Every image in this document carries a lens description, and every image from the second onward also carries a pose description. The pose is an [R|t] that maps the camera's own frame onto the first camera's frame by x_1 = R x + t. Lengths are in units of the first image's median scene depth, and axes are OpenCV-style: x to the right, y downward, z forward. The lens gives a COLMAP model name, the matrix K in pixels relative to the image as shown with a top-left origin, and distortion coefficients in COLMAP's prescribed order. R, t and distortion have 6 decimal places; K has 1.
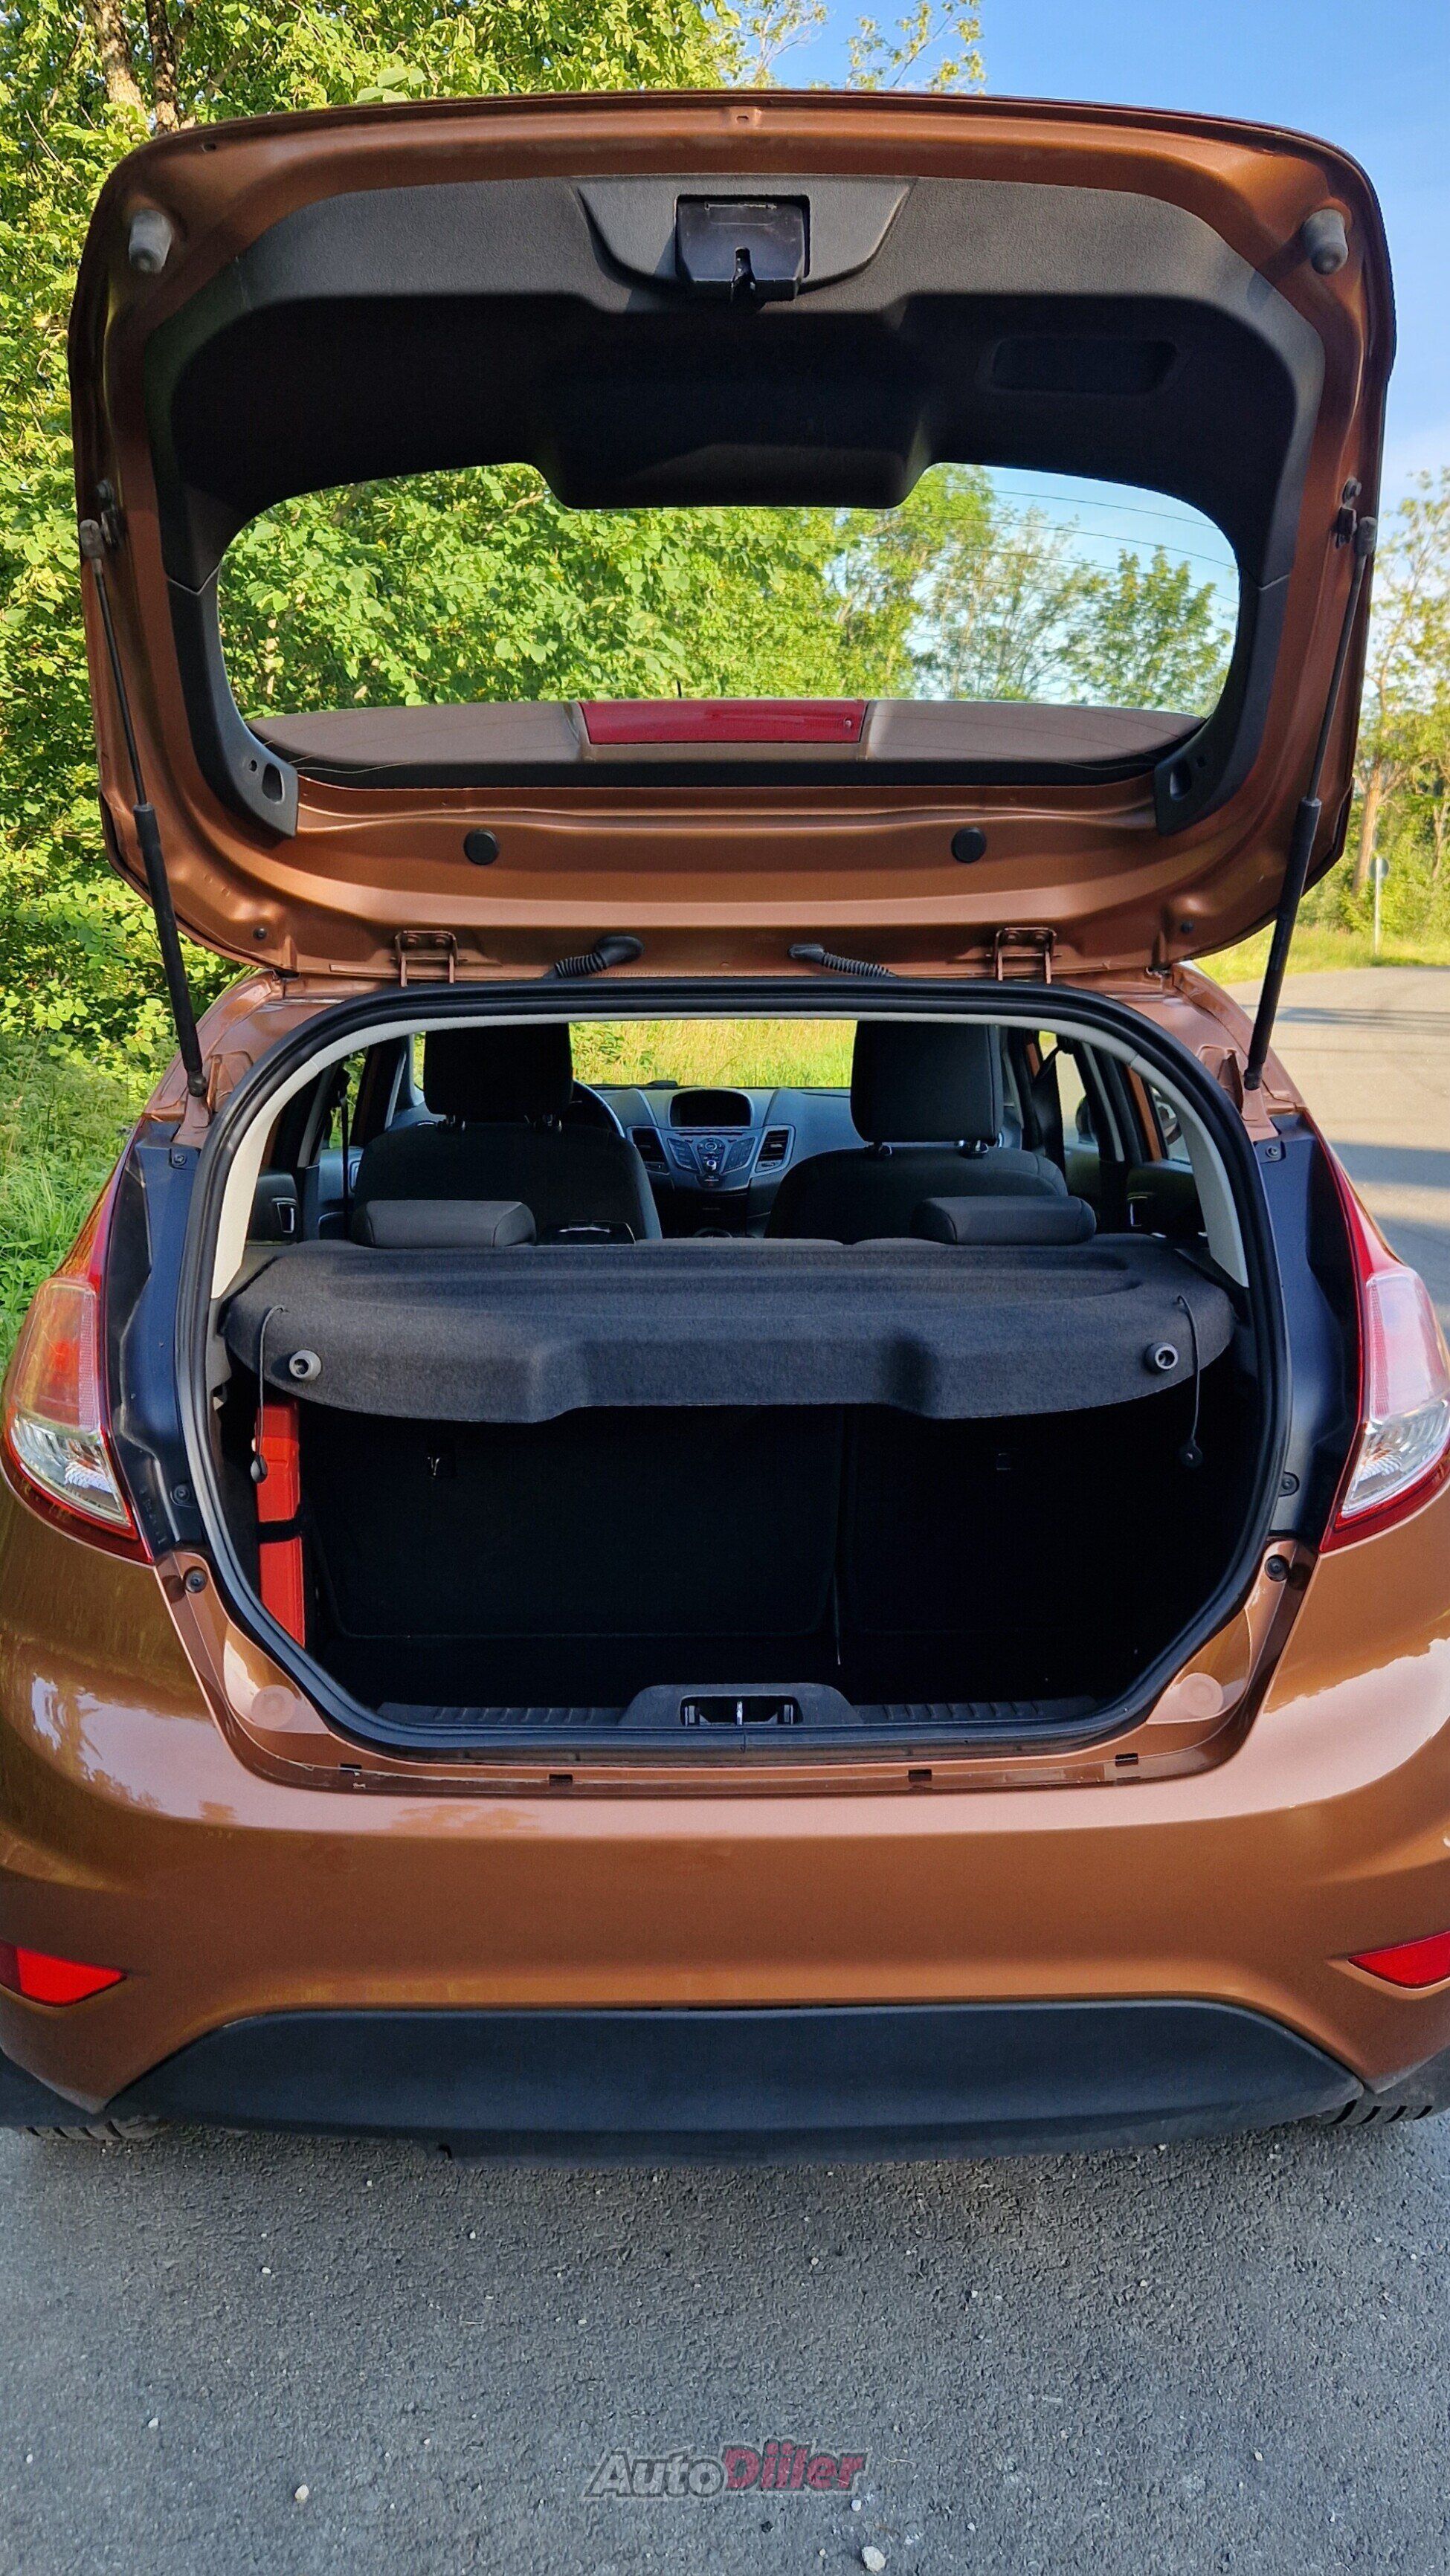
lens RADIAL K [[1695.6, 0, 725.0], [0, 1695.6, 1288.0], [0, 0, 1]] dist [0.022368, -0.019112]
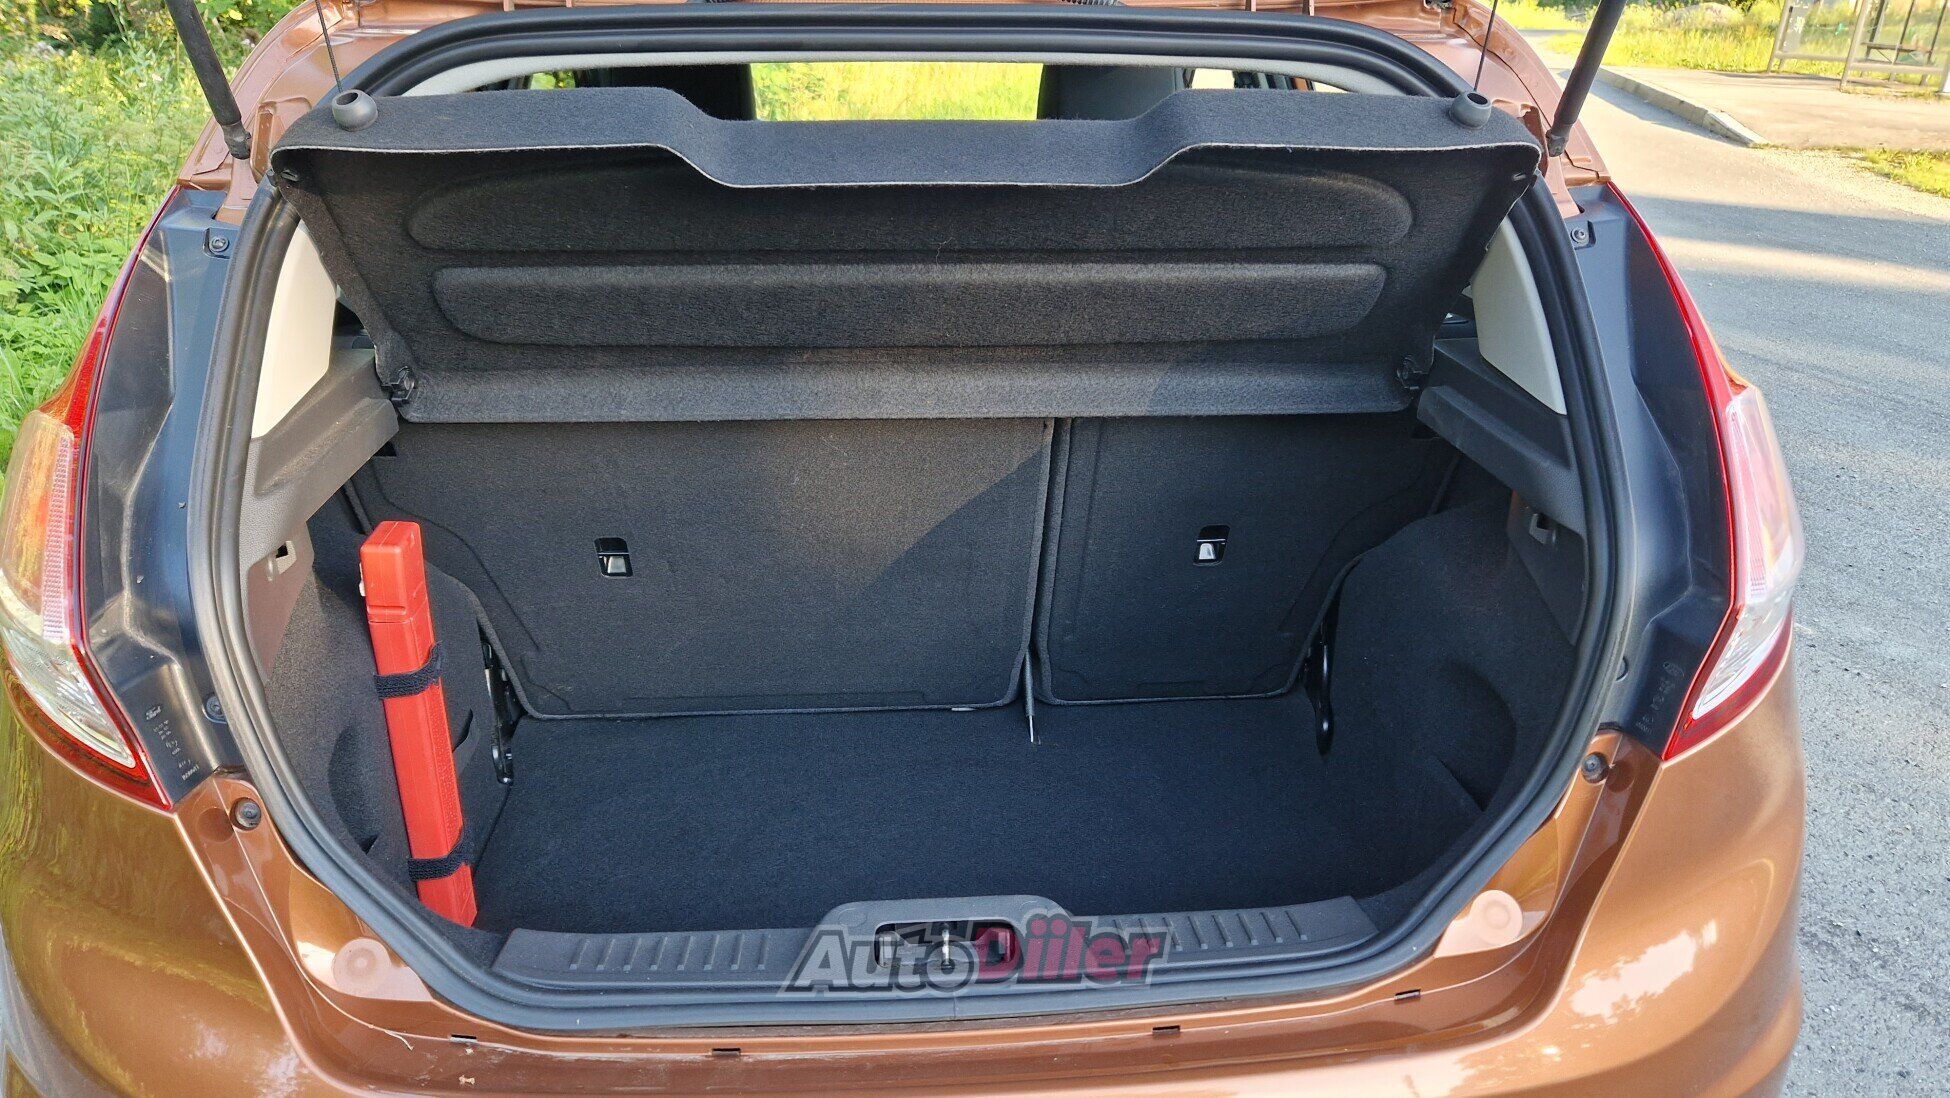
lens RADIAL K [[1283.4, 0, 975.0], [0, 1283.4, 549.0], [0, 0, 1]] dist [0.022368, -0.019112]
pose [[0.998570, -0.009899, 0.052537, -0.004654], [-0.000850, 0.979642, 0.200752, -0.037349], [-0.053455, -0.200510, 0.978232, 0.246558]]
